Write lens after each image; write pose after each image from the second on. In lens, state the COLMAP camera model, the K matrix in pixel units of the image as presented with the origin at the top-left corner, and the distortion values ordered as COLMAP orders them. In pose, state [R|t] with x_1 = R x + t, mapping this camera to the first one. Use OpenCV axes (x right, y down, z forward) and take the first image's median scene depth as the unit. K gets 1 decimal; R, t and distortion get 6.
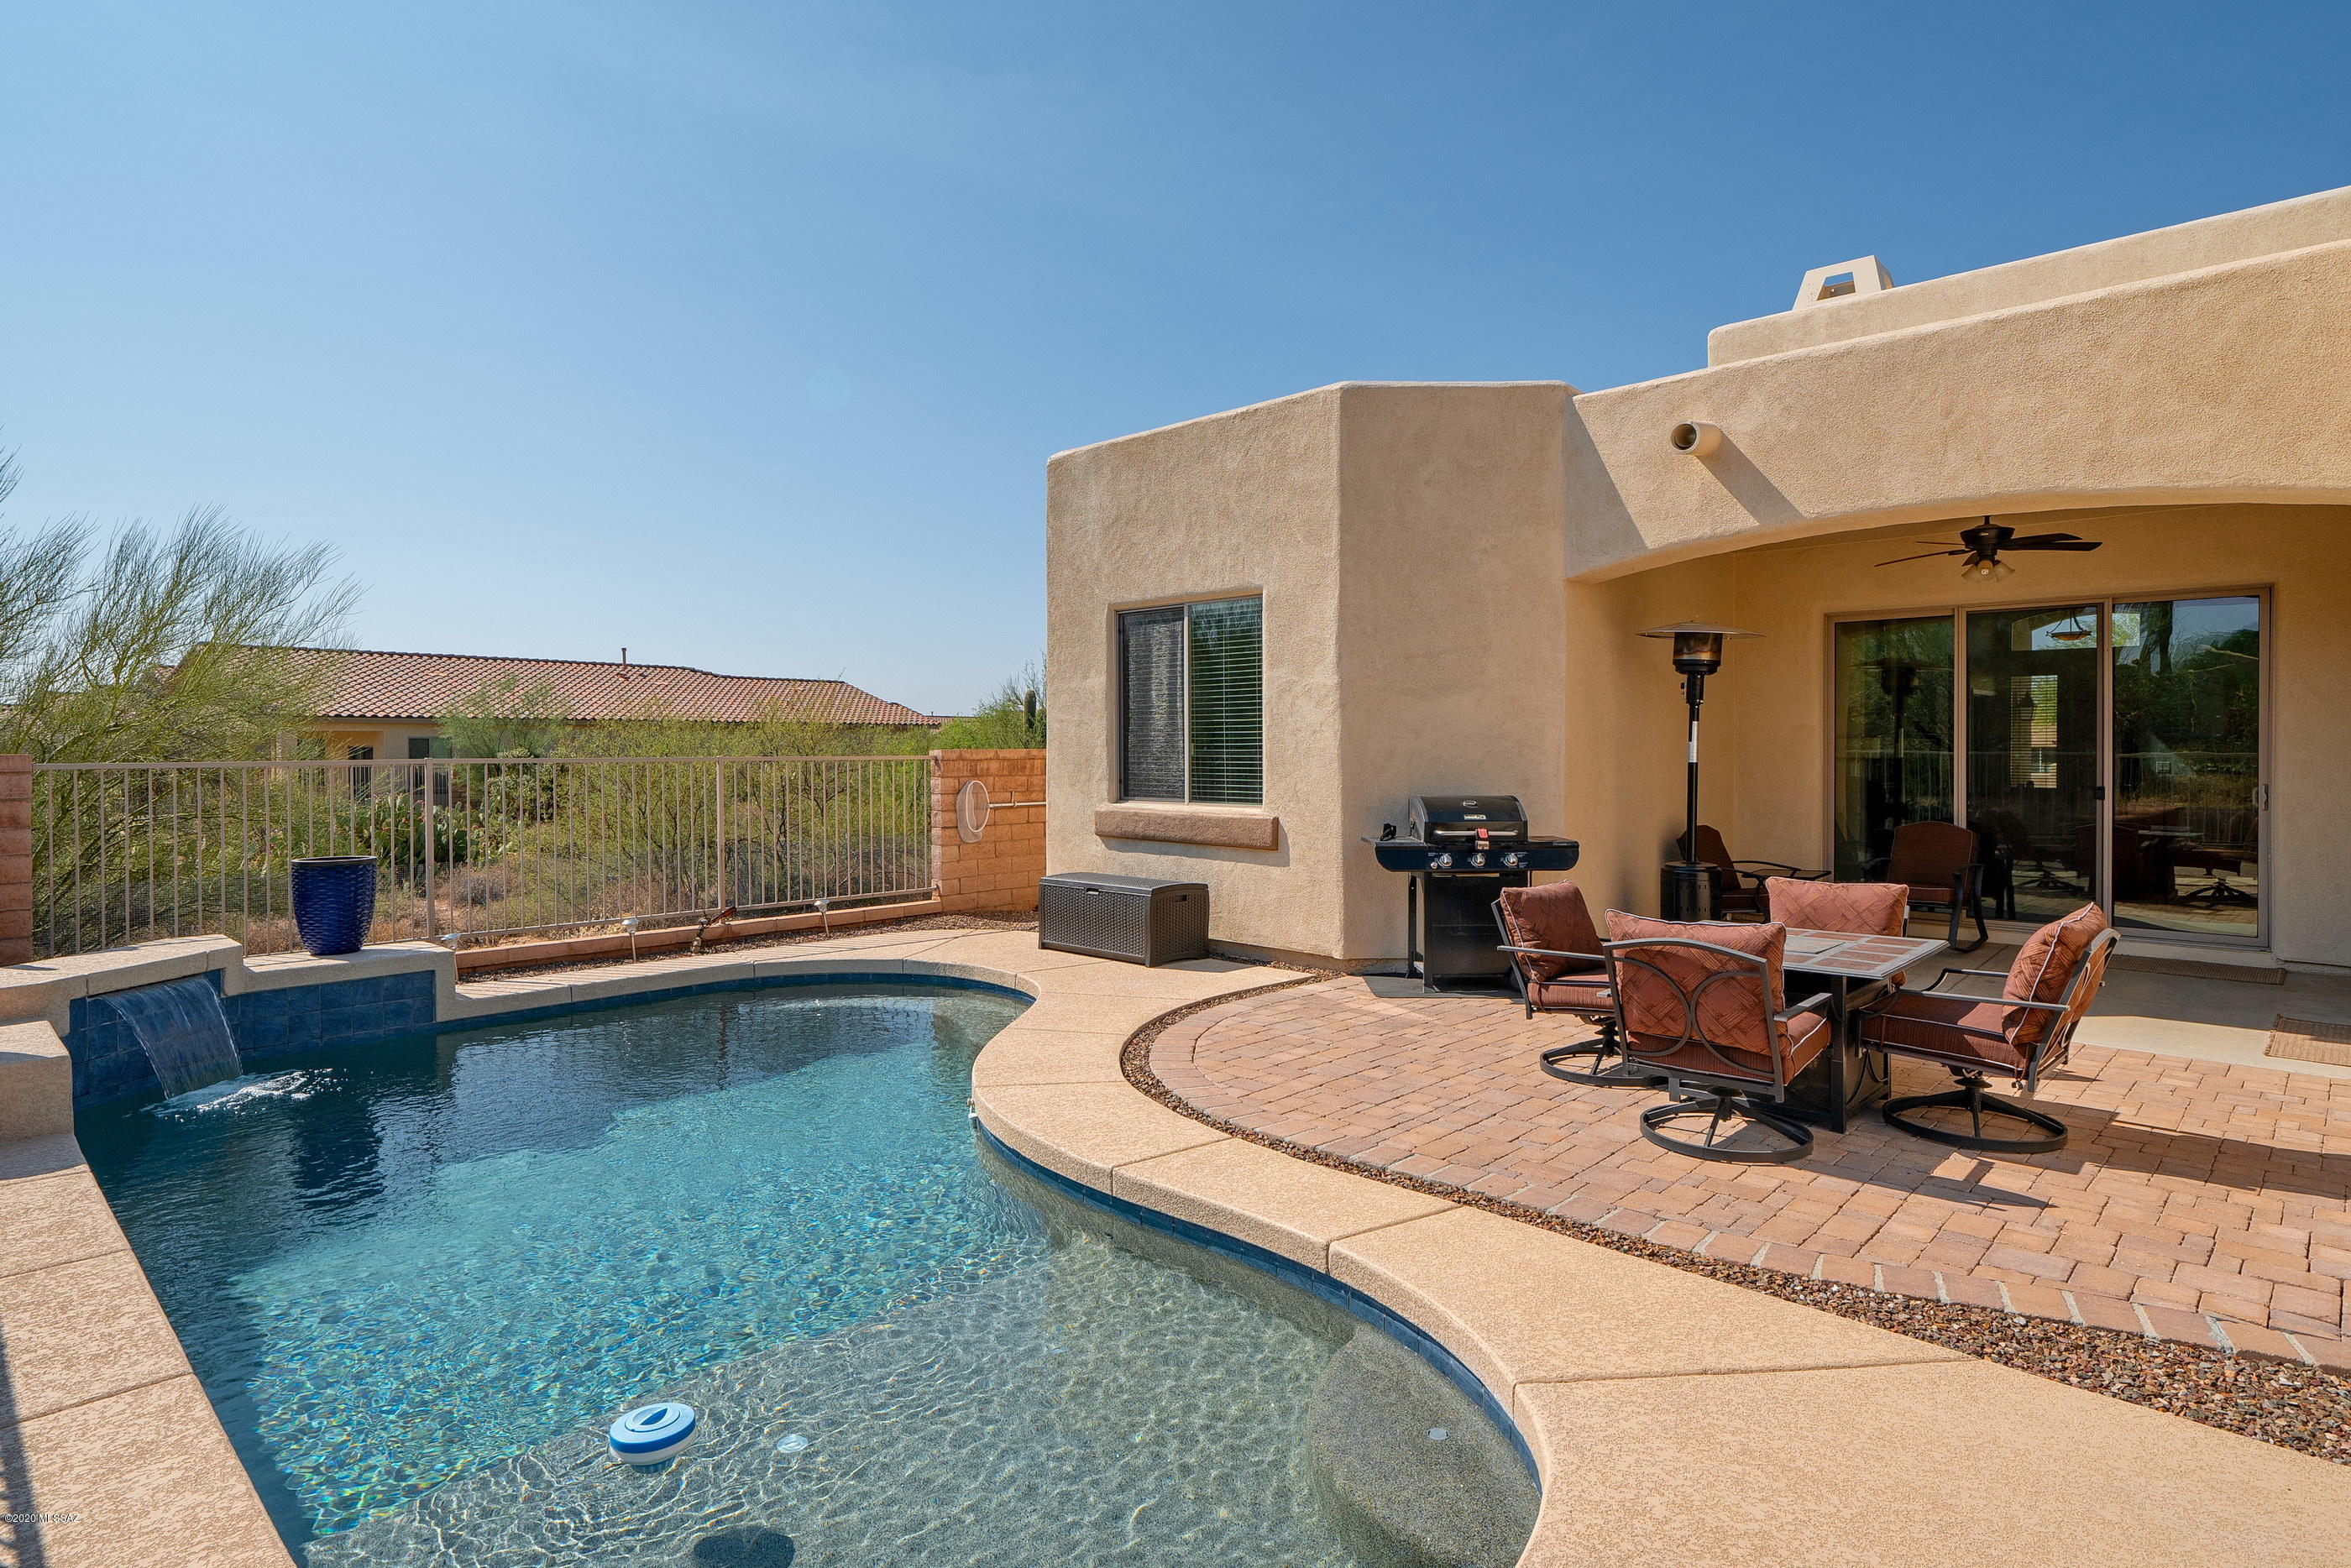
lens RADIAL K [[1239.6, 0, 1175.5], [0, 1239.6, 784.0], [0, 0, 1]] dist [-0.007159, -0.001138]
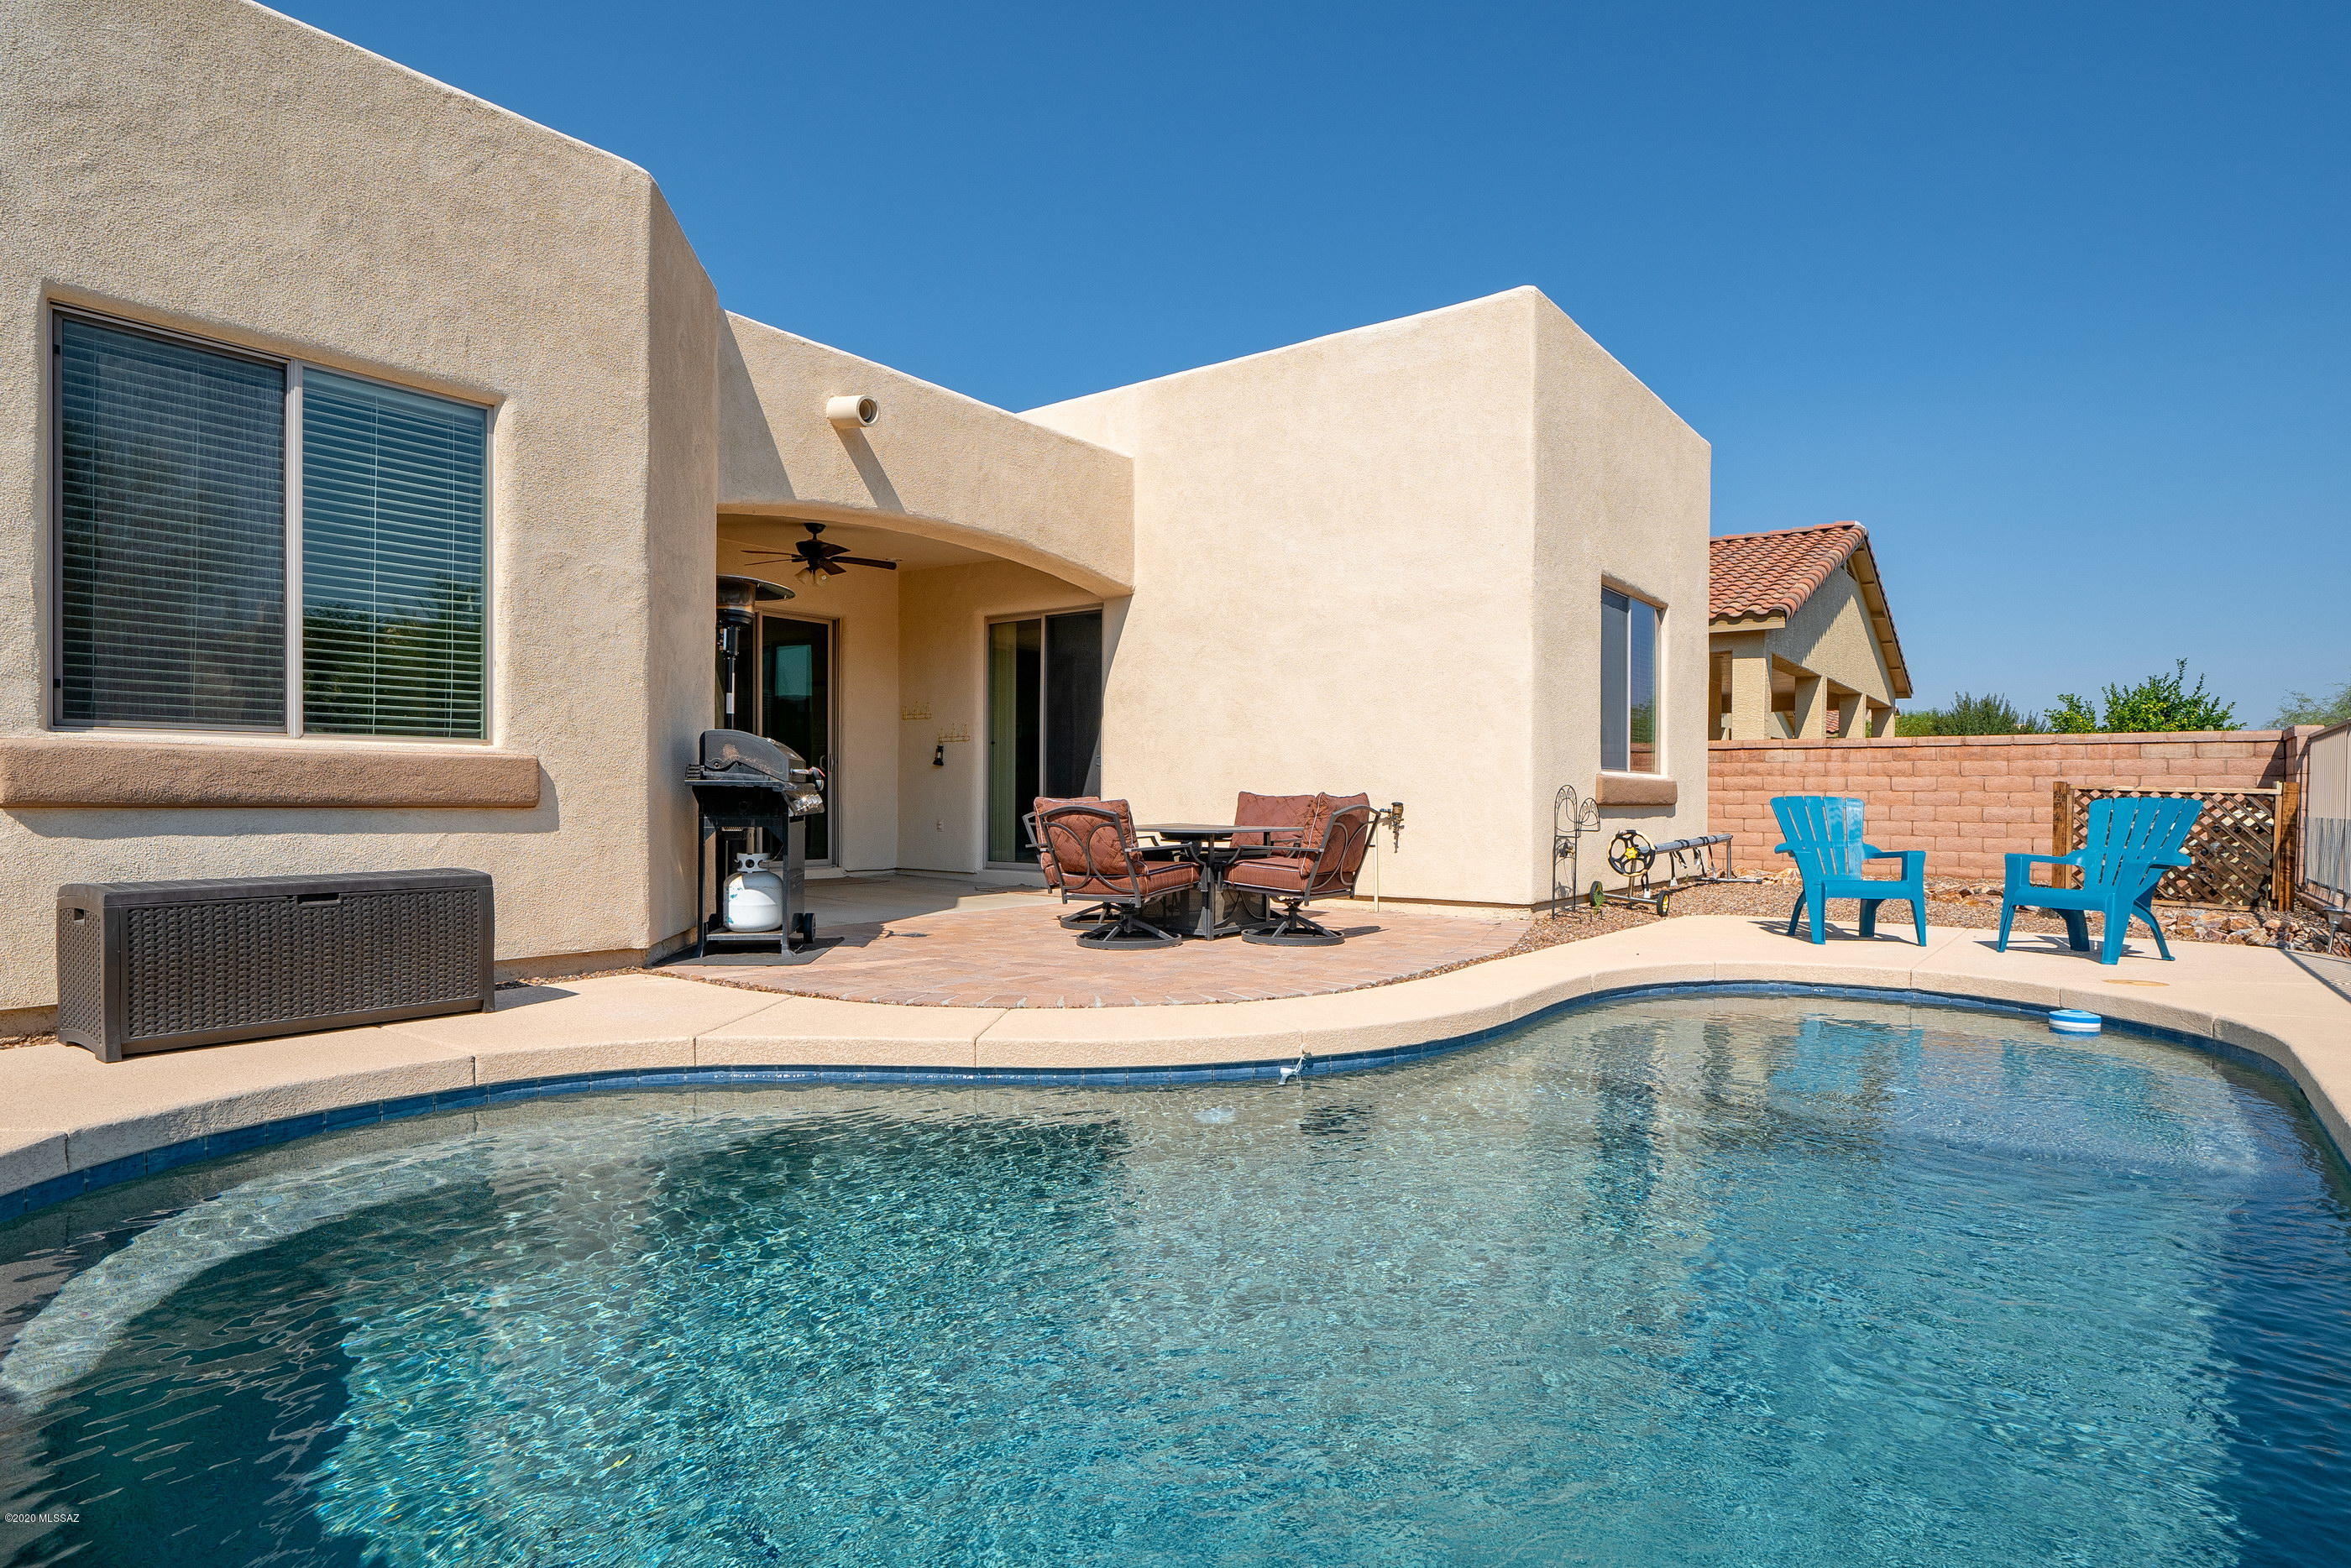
lens RADIAL K [[1239.6, 0, 1175.5], [0, 1239.6, 784.0], [0, 0, 1]] dist [-0.007159, -0.001138]
pose [[-0.117481, 0.007048, 0.993050, -0.612003], [0.018477, 0.999817, -0.004910, 0.050763], [-0.992903, 0.017772, -0.117590, 0.751043]]
